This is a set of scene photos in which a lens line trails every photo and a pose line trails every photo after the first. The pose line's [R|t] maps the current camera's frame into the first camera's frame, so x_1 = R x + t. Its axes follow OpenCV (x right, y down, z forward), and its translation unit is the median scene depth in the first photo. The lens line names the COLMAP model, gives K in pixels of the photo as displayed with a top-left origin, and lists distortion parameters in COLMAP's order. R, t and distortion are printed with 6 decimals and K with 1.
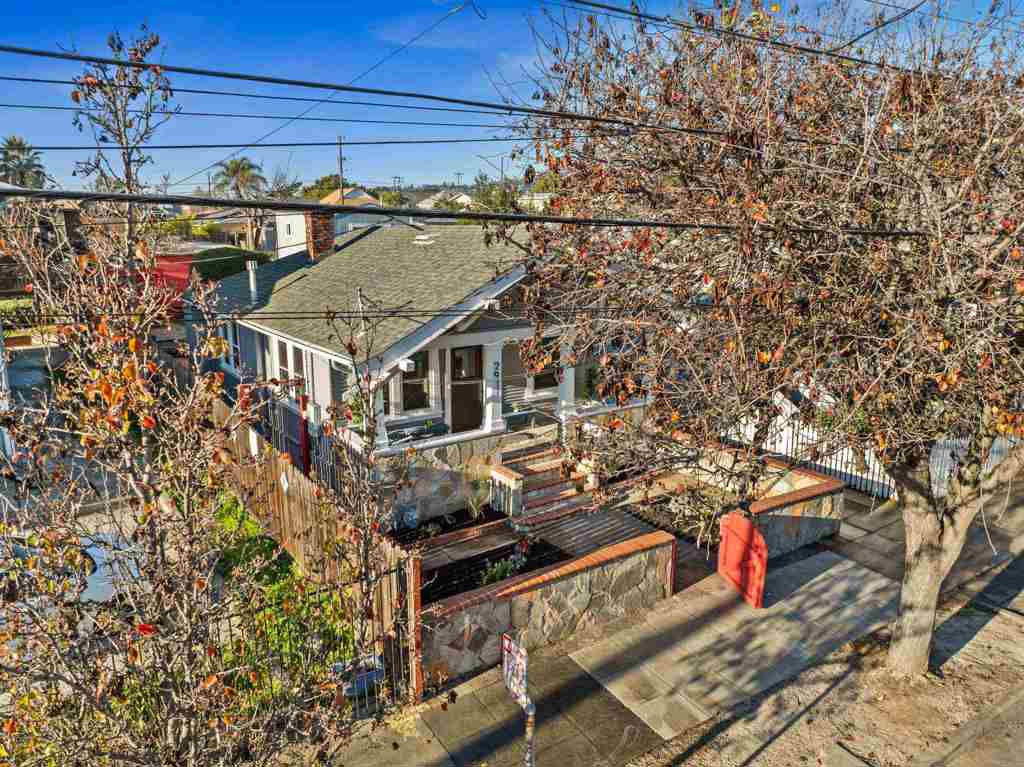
lens RADIAL K [[708.5, 0, 513.8], [0, 708.5, 384.0], [0, 0, 1]] dist [-0.038138, 0.002165]
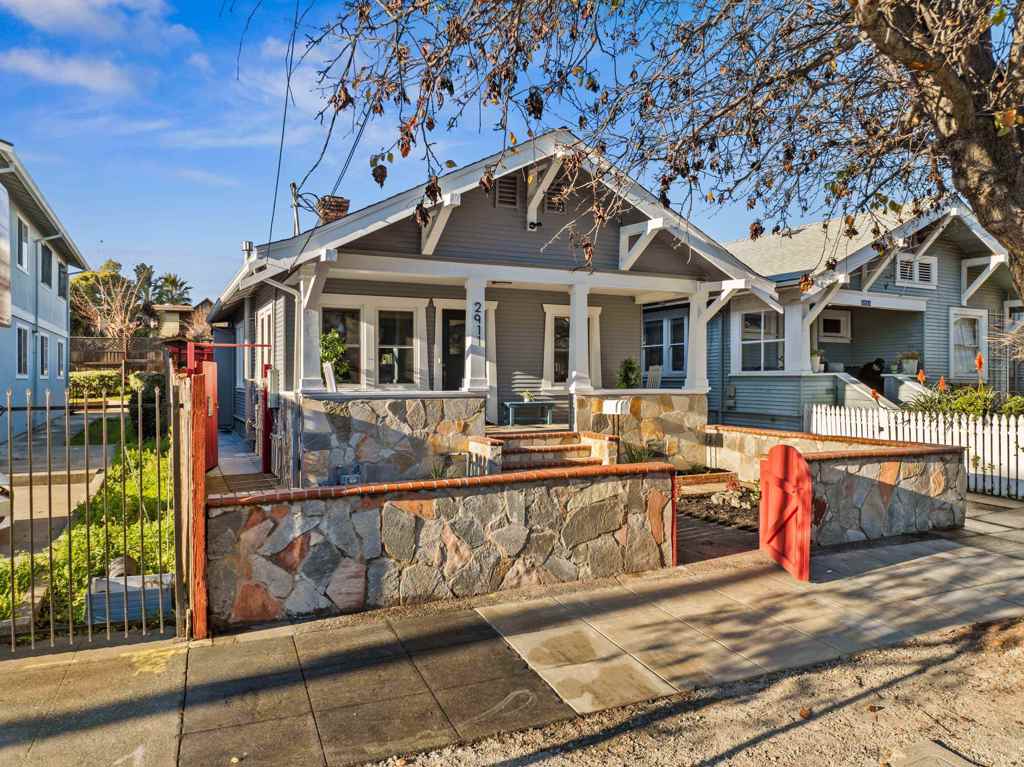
lens RADIAL K [[708.5, 0, 510.2], [0, 708.5, 381.2], [0, 0, 1]] dist [-0.038138, 0.002165]
pose [[0.984516, -0.006296, -0.175182, 0.190492], [-0.030180, 0.978344, -0.204772, 0.274132], [0.172677, 0.206888, 0.963006, 0.317749]]
